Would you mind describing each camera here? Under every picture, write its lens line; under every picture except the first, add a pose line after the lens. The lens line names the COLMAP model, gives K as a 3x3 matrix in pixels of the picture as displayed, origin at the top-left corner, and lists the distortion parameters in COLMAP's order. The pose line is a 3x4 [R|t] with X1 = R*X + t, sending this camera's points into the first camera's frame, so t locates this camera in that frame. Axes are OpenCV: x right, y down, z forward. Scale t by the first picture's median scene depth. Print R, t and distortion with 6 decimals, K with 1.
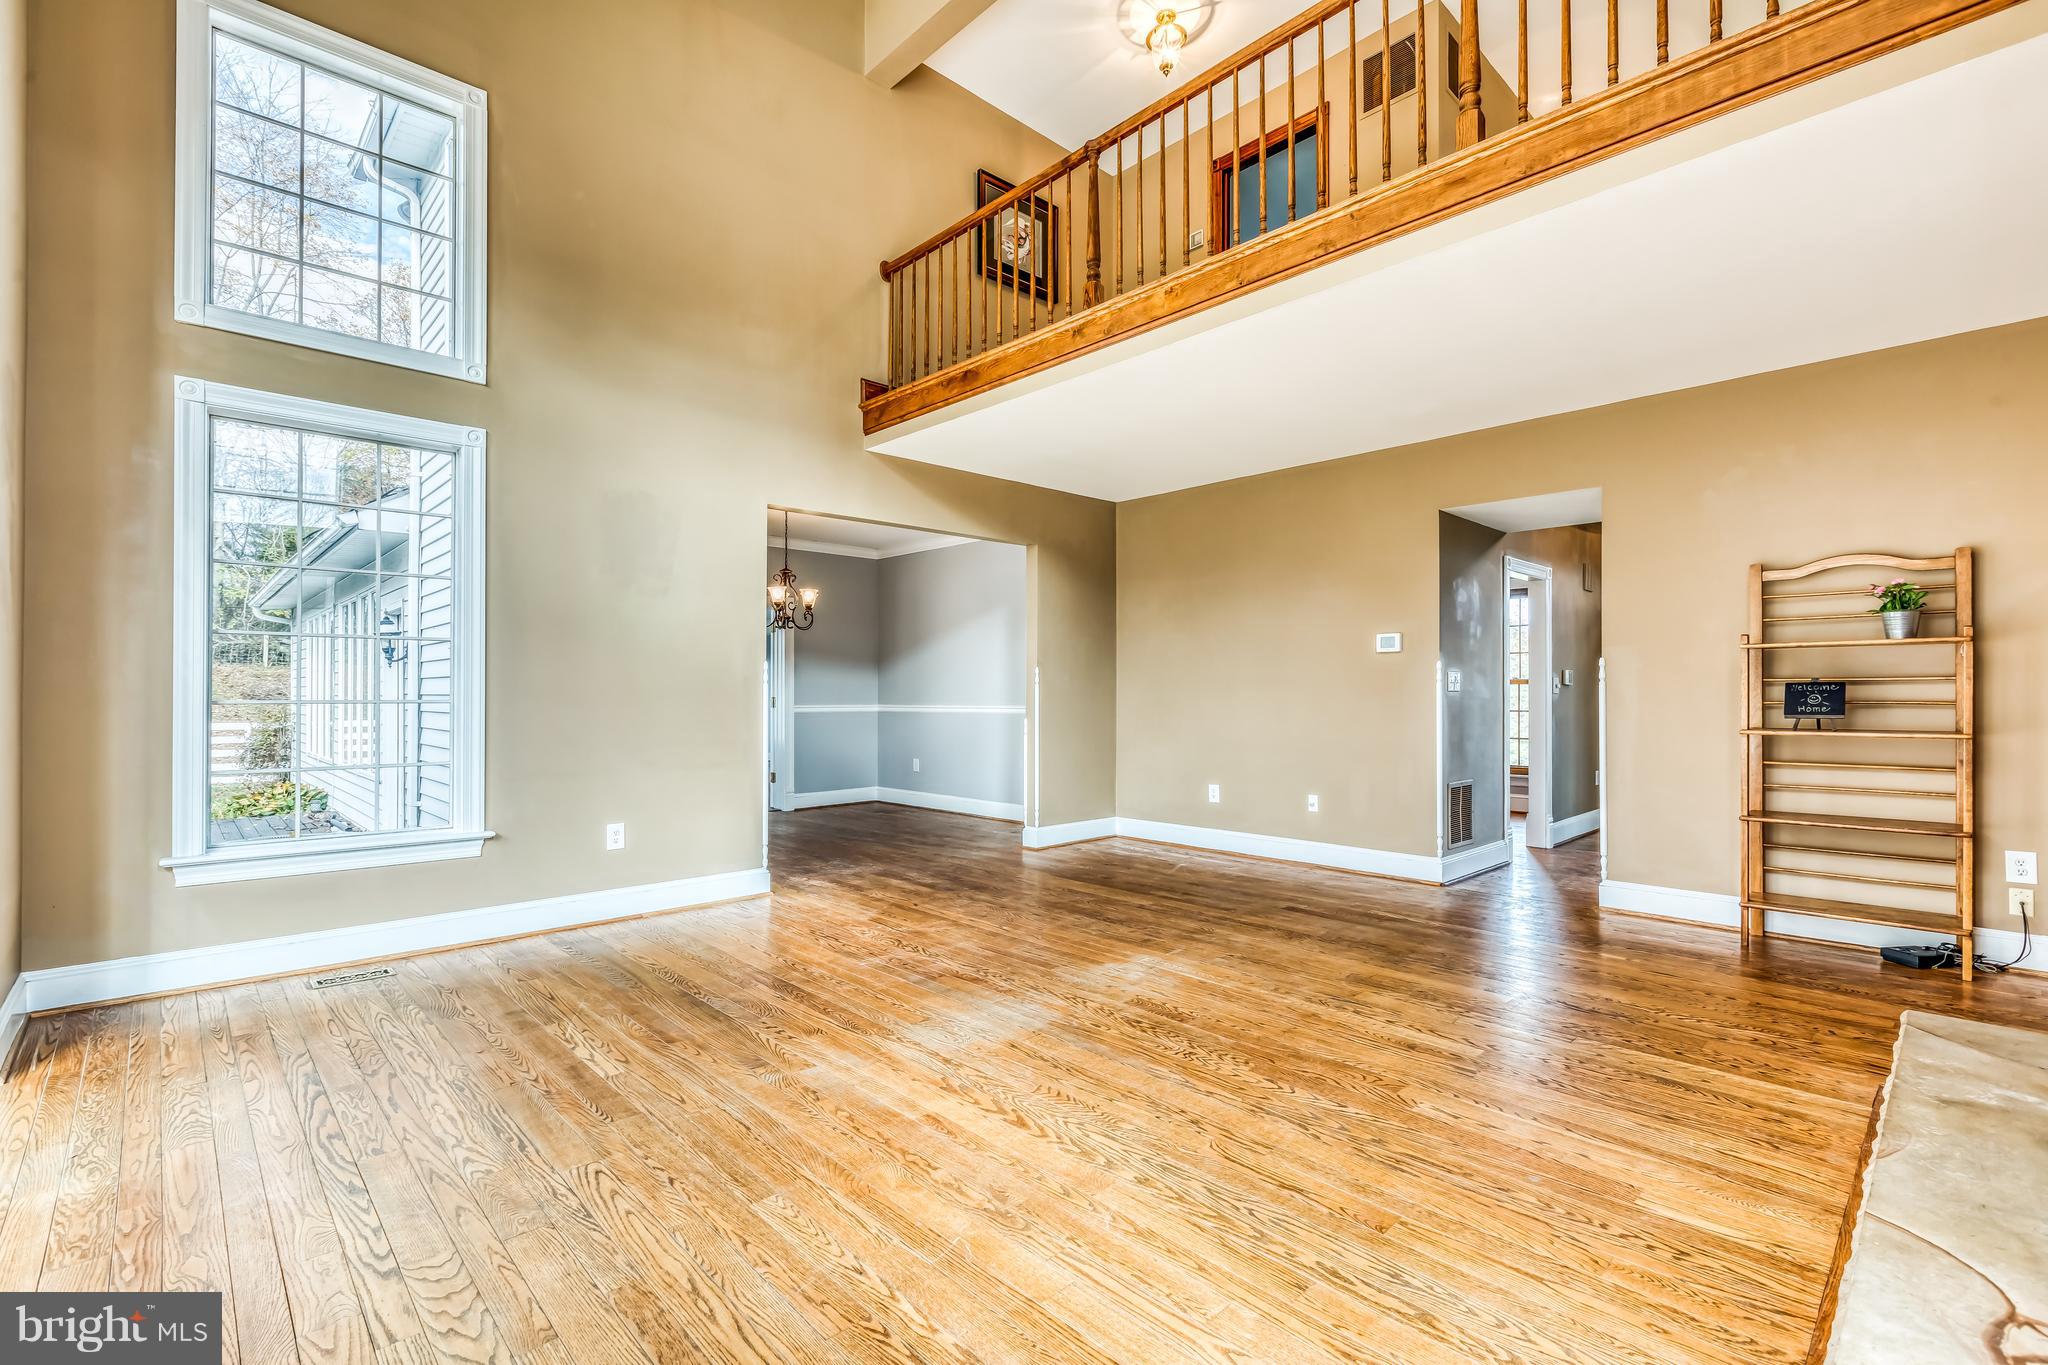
lens RADIAL K [[915.9, 0, 1015.3], [0, 915.9, 681.8], [0, 0, 1]] dist [0.002117, 0.001315]
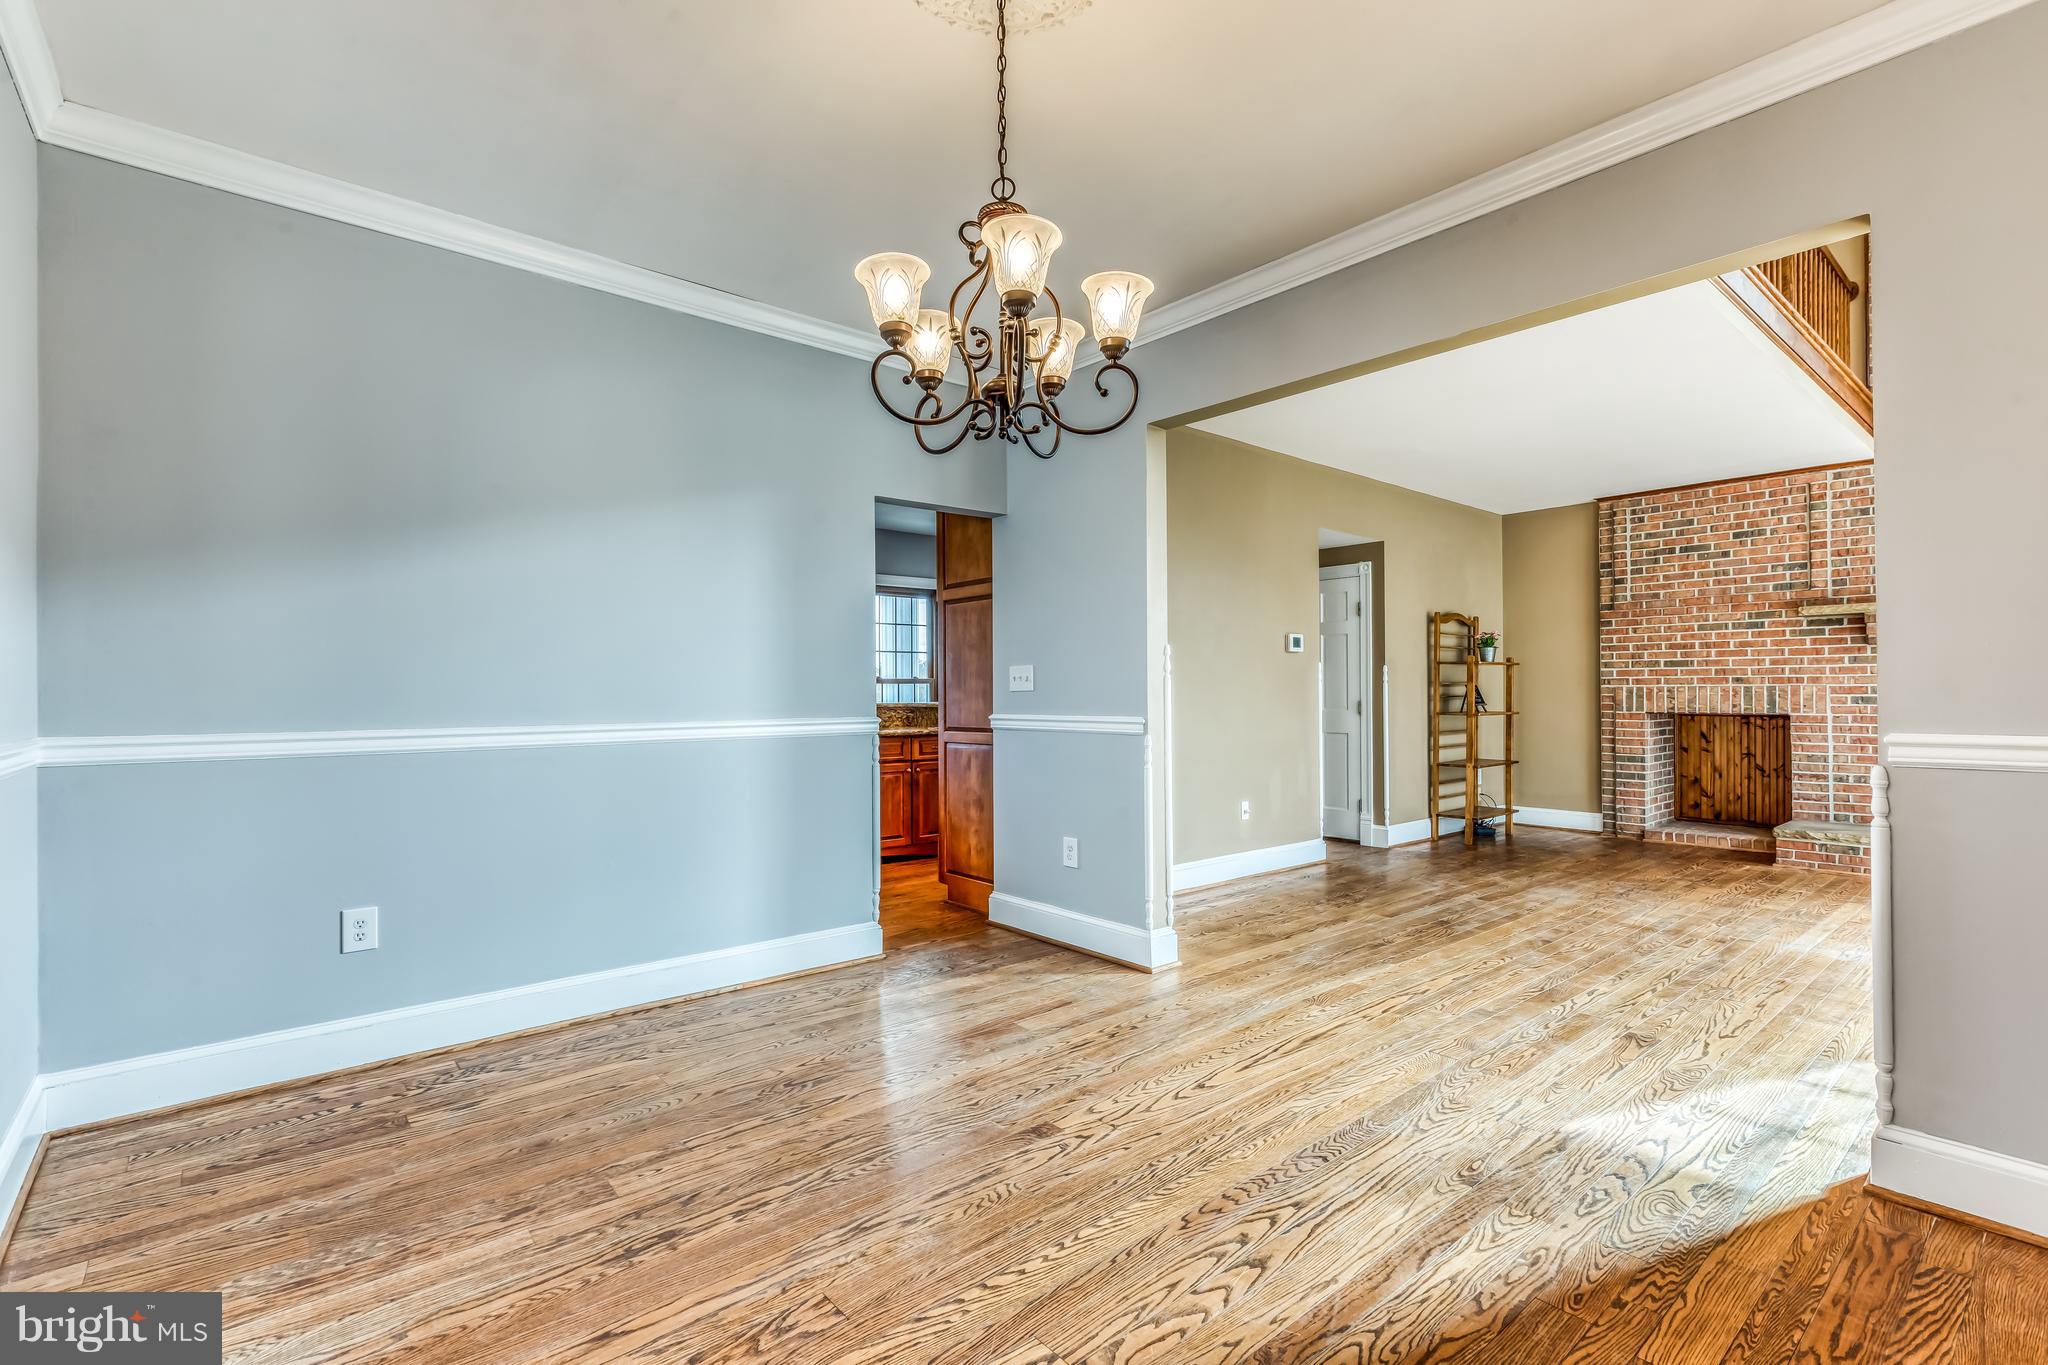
lens RADIAL K [[915.9, 0, 1016.8], [0, 915.9, 690.0], [0, 0, 1]] dist [0.002117, 0.001315]
pose [[0.047702, 0.004002, 0.998854, -1.034451], [-0.011720, 0.999925, -0.003446, 0.029795], [-0.998793, -0.011543, 0.047745, 2.028626]]
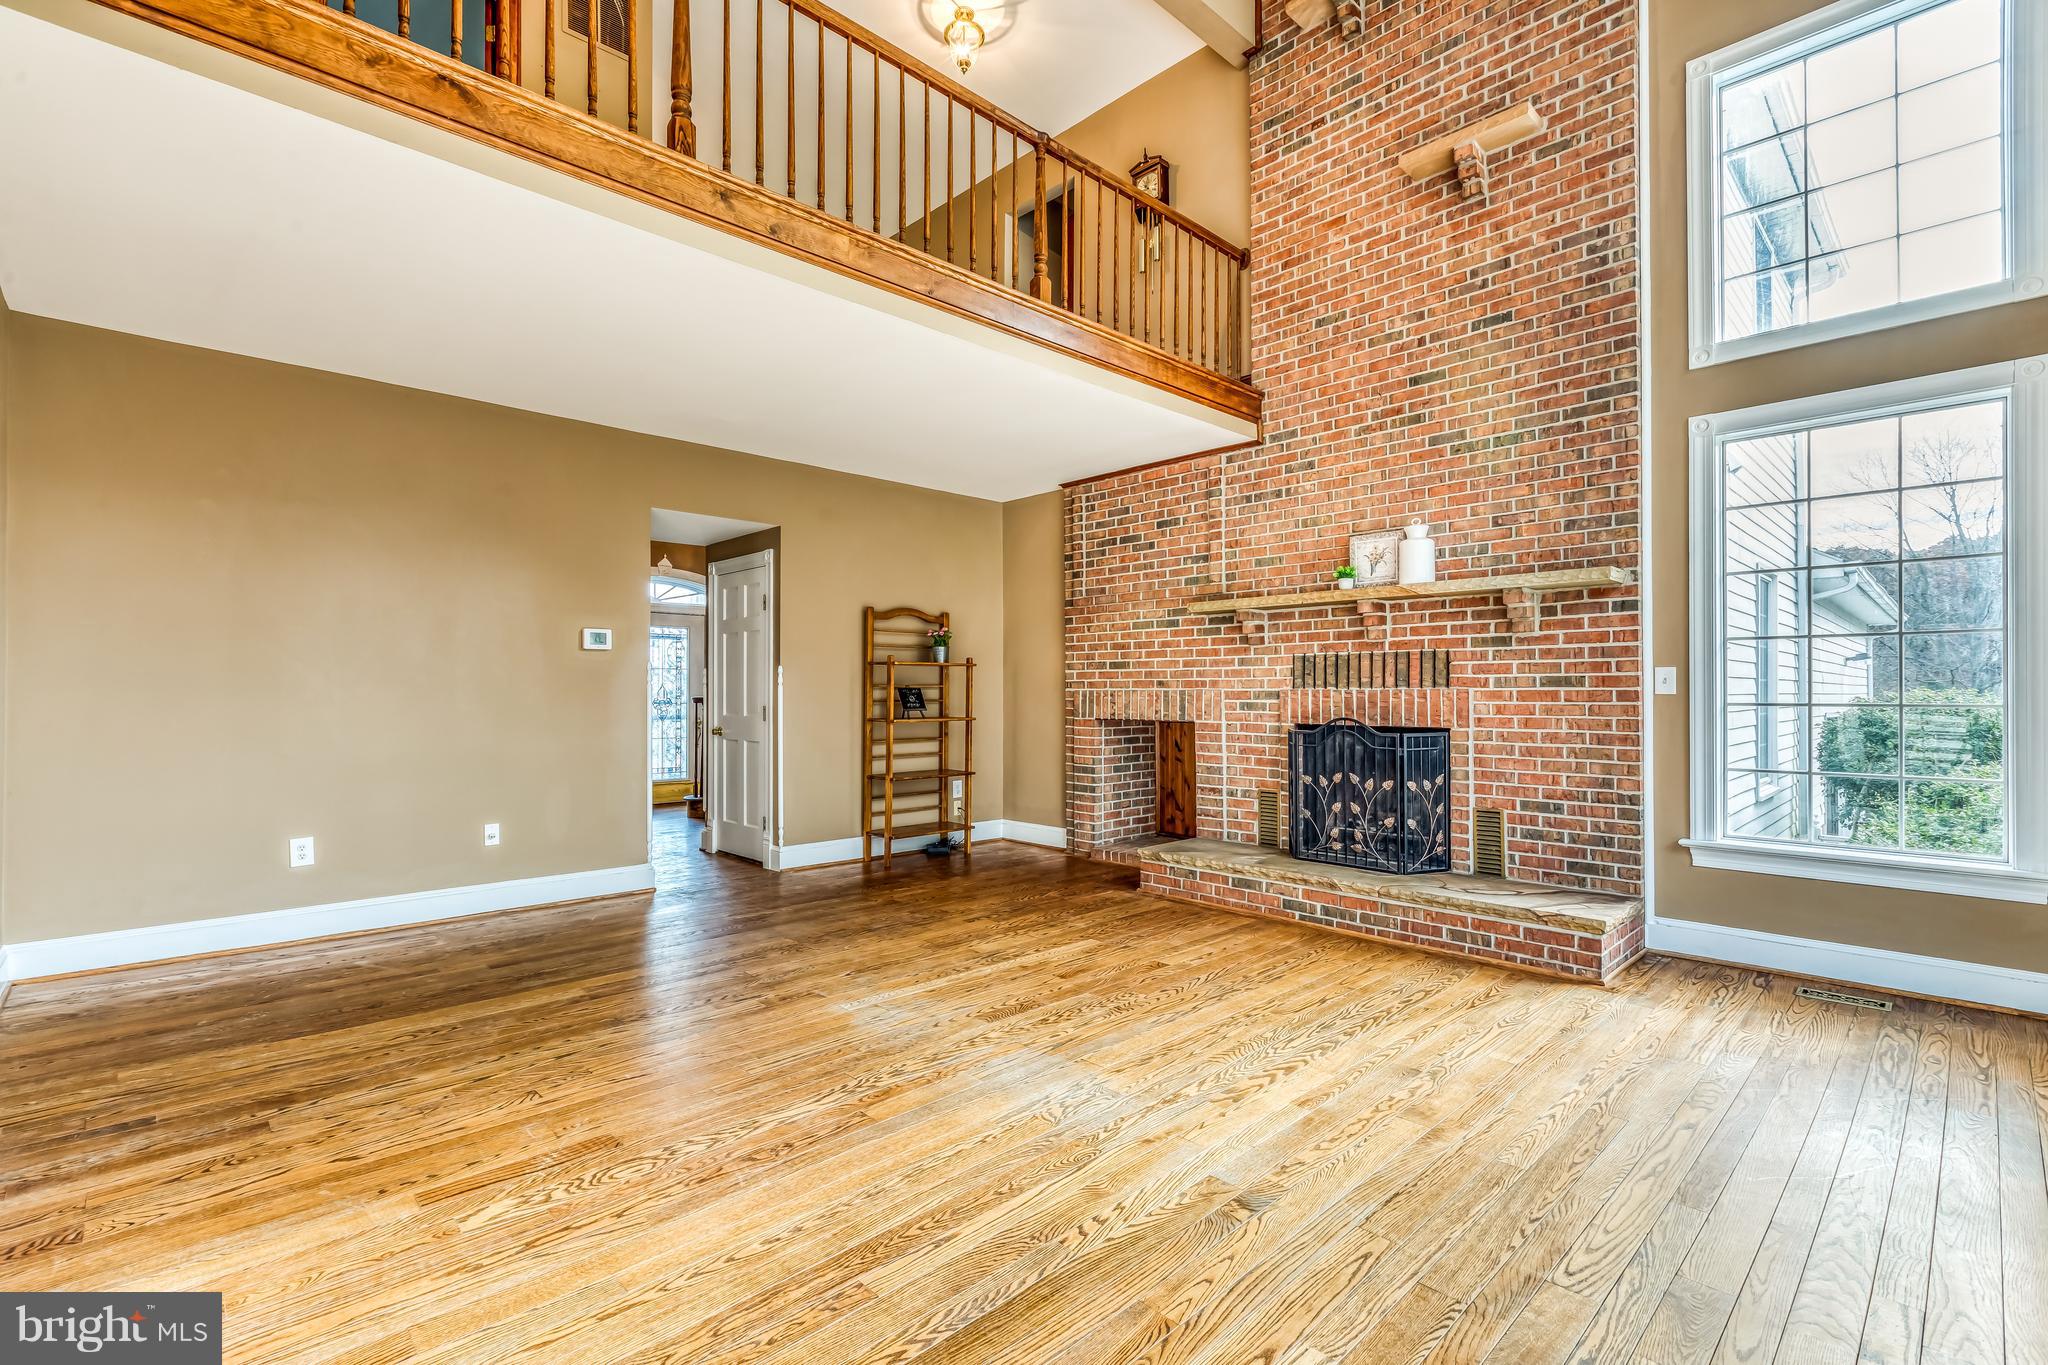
lens RADIAL K [[915.9, 0, 1027.5], [0, 915.9, 683.3], [0, 0, 1]] dist [0.002117, 0.001315]
pose [[-0.010904, 0.012096, 0.999867, -0.796191], [-0.014606, 0.999818, -0.012254, 0.010017], [-0.999834, -0.014737, -0.010725, 0.931700]]
